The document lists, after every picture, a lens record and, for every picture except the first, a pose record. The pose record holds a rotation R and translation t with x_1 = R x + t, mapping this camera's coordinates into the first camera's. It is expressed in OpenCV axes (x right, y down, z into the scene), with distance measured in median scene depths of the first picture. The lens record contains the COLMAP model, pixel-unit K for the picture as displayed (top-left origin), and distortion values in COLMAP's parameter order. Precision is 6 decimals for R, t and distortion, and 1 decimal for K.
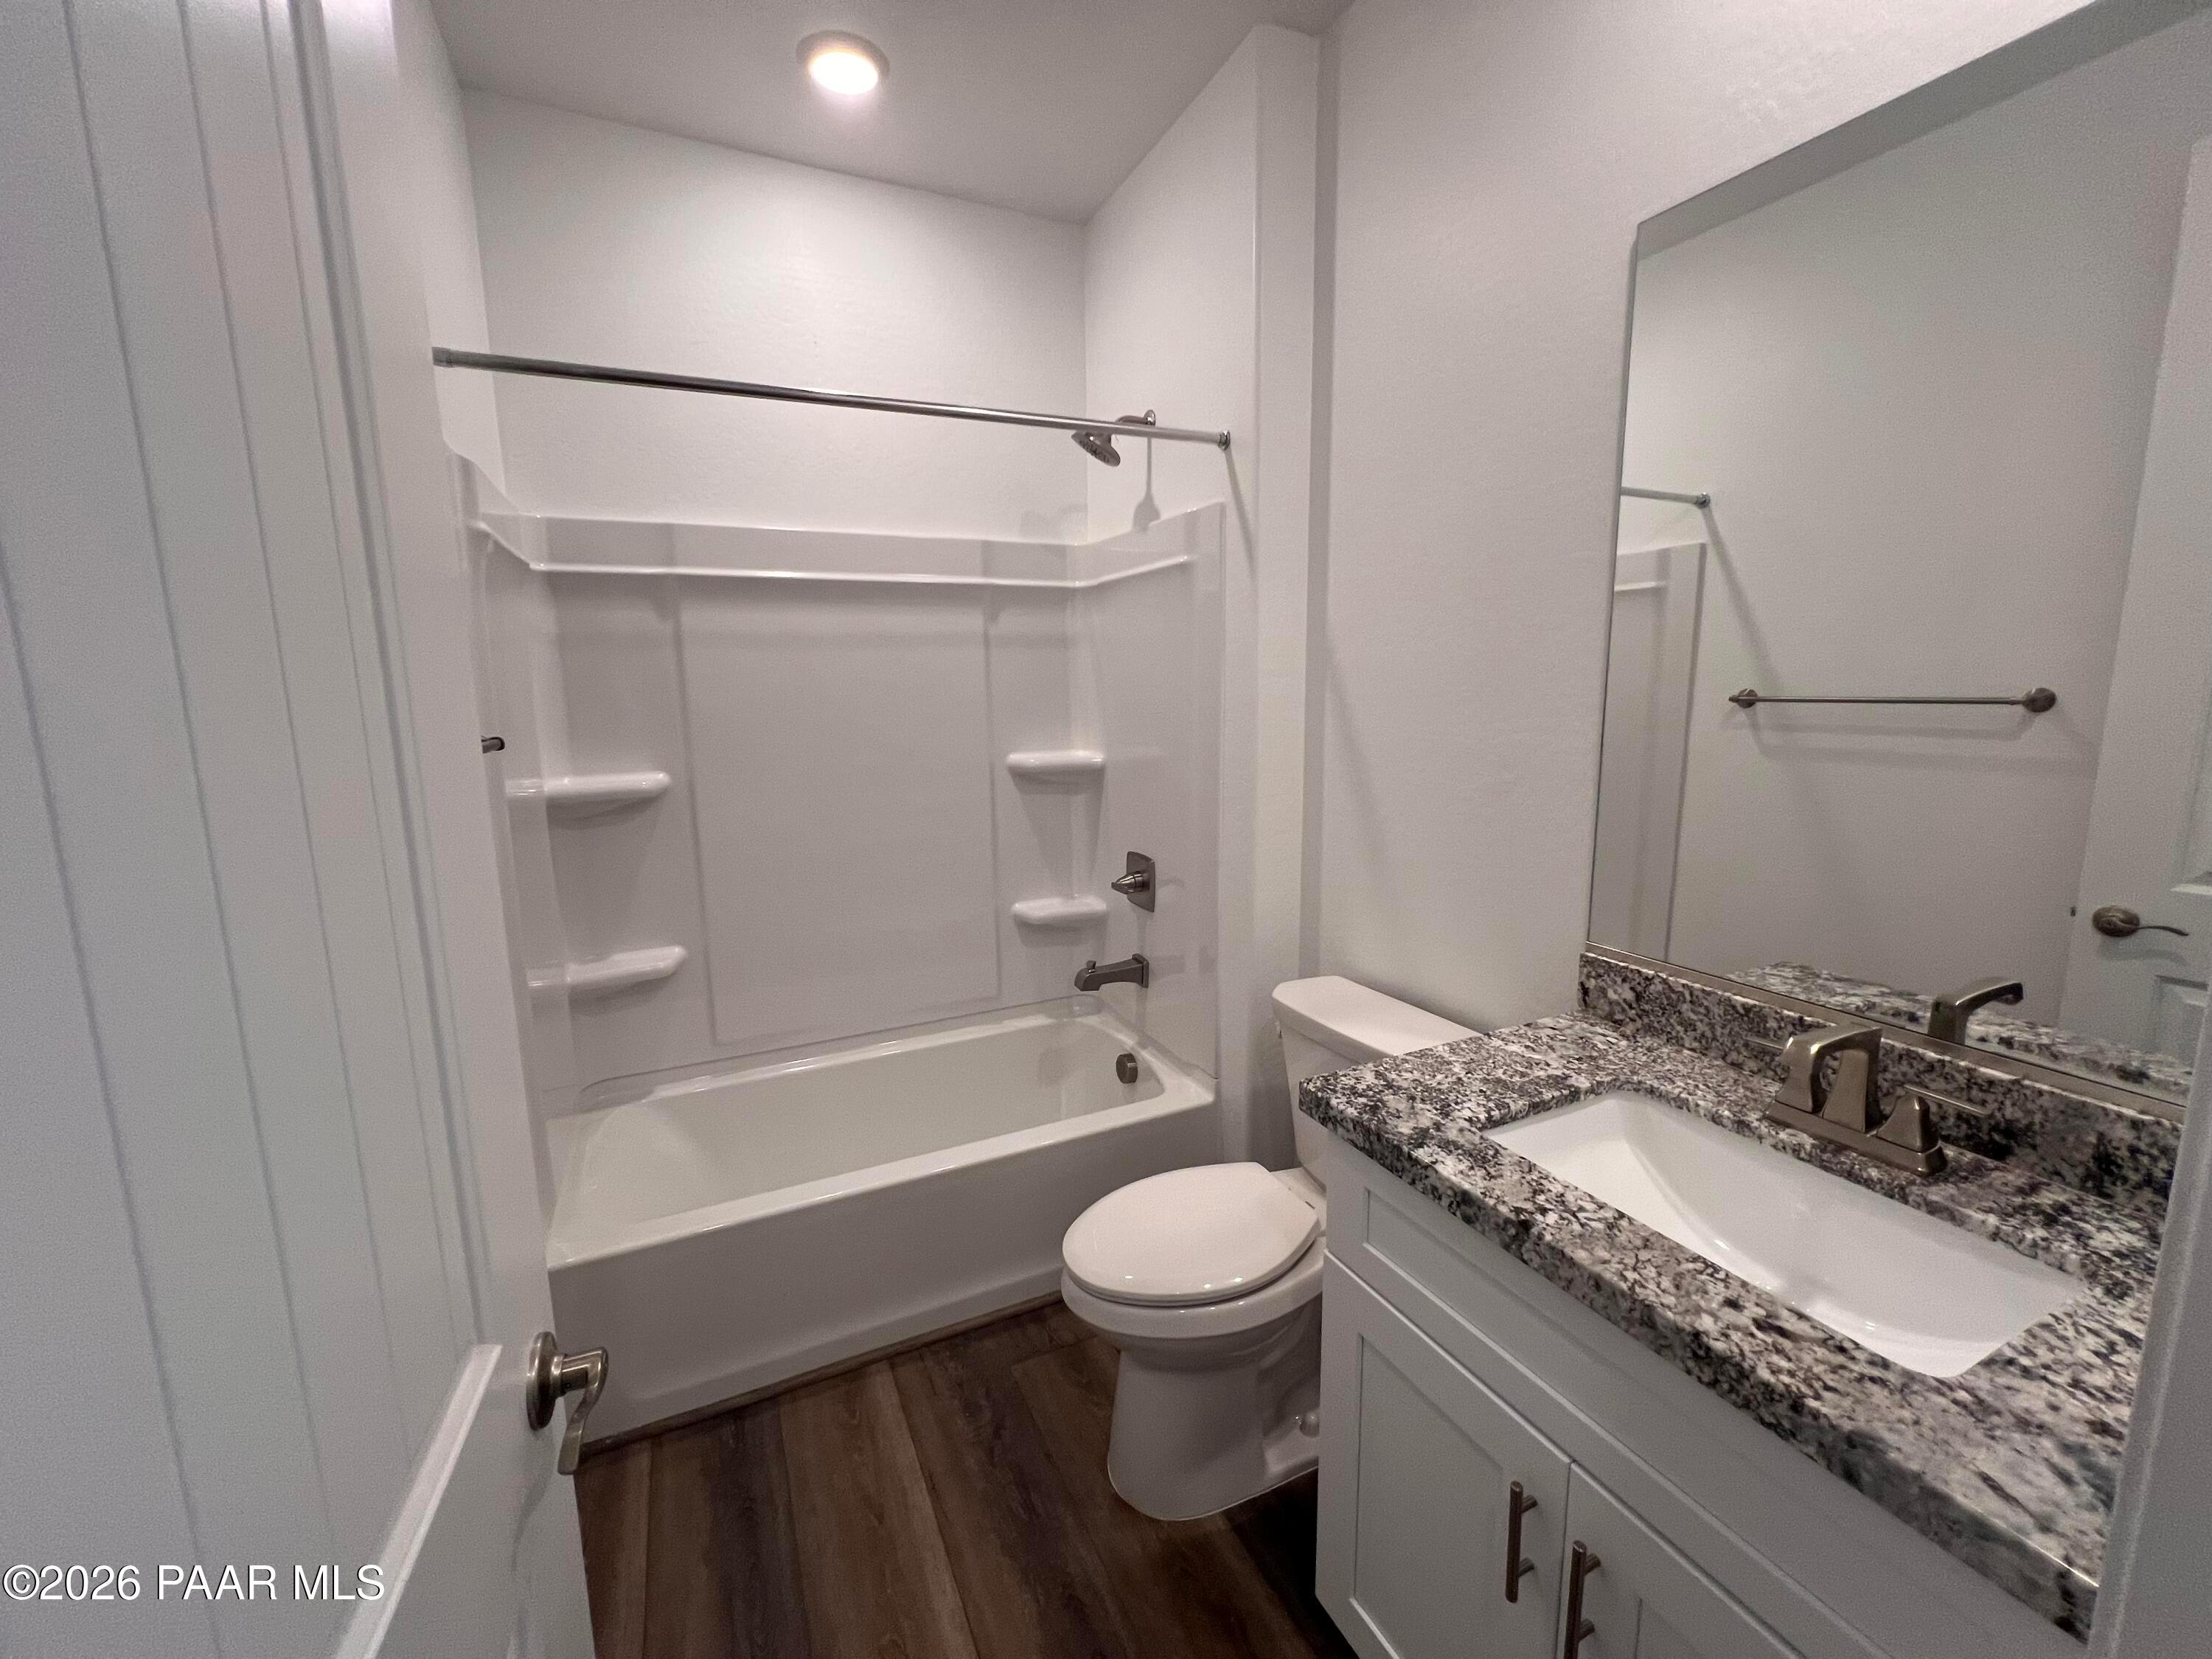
lens RADIAL K [[890.4, 0, 1094.4], [0, 890.4, 820.3], [0, 0, 1]] dist [-0.006004, 0.002049]
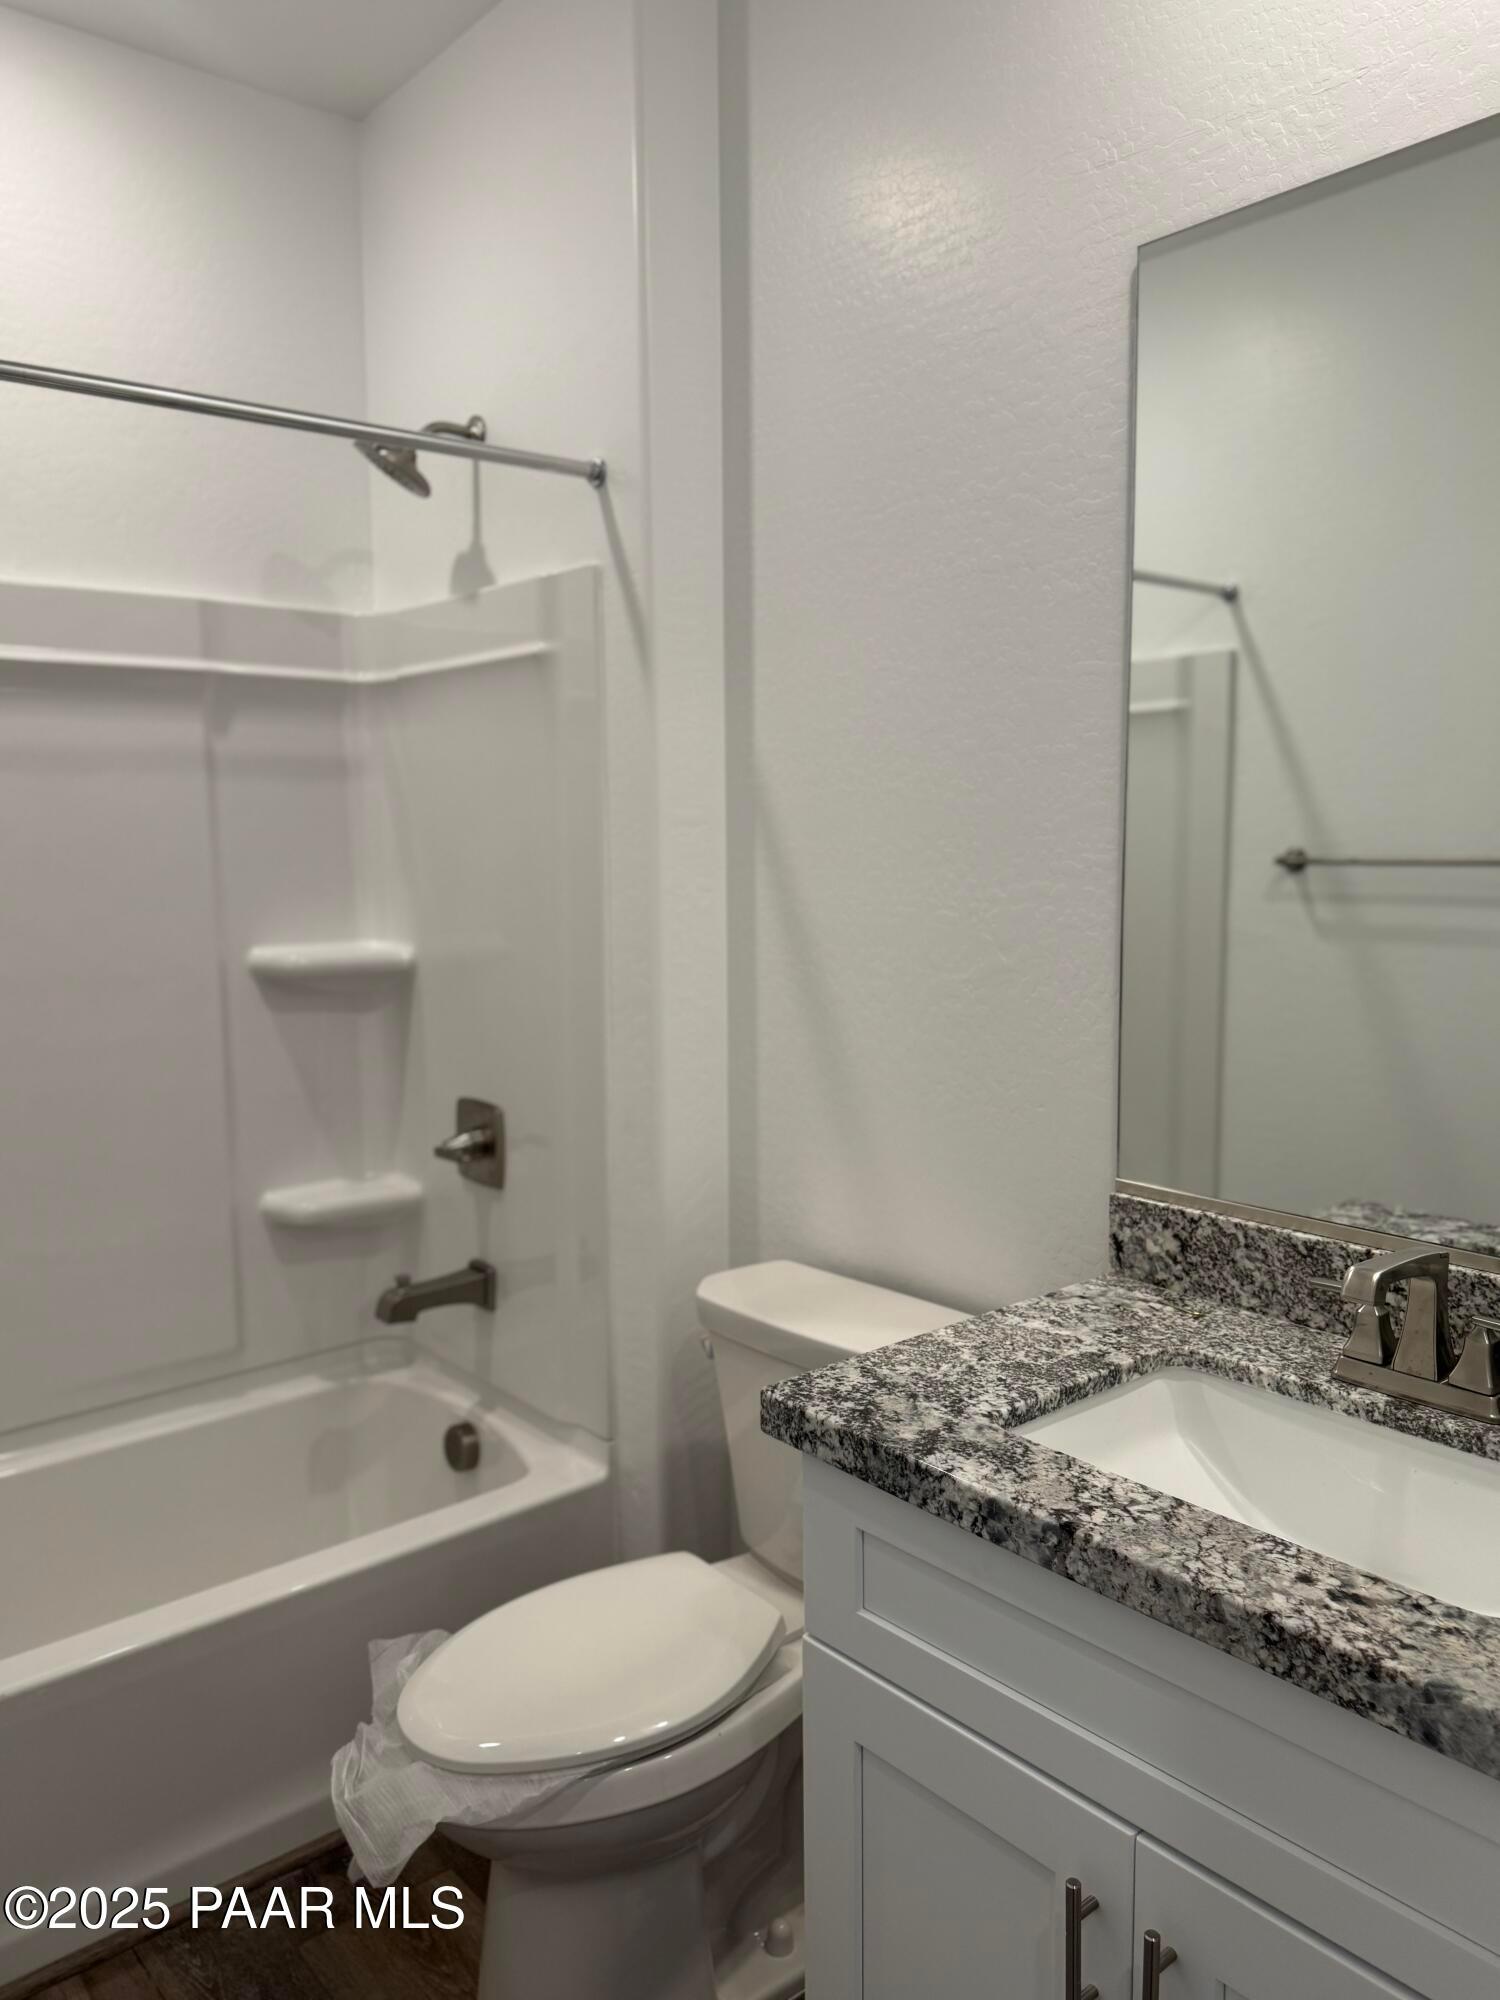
lens RADIAL K [[1472.5, 0, 731.9], [0, 1472.5, 995.6], [0, 0, 1]] dist [0.047766, -0.066229]
pose [[0.965572, -0.021296, 0.259263, -0.064584], [0.033999, 0.998426, -0.044613, 0.023585], [-0.257904, 0.051891, 0.964776, -0.101658]]
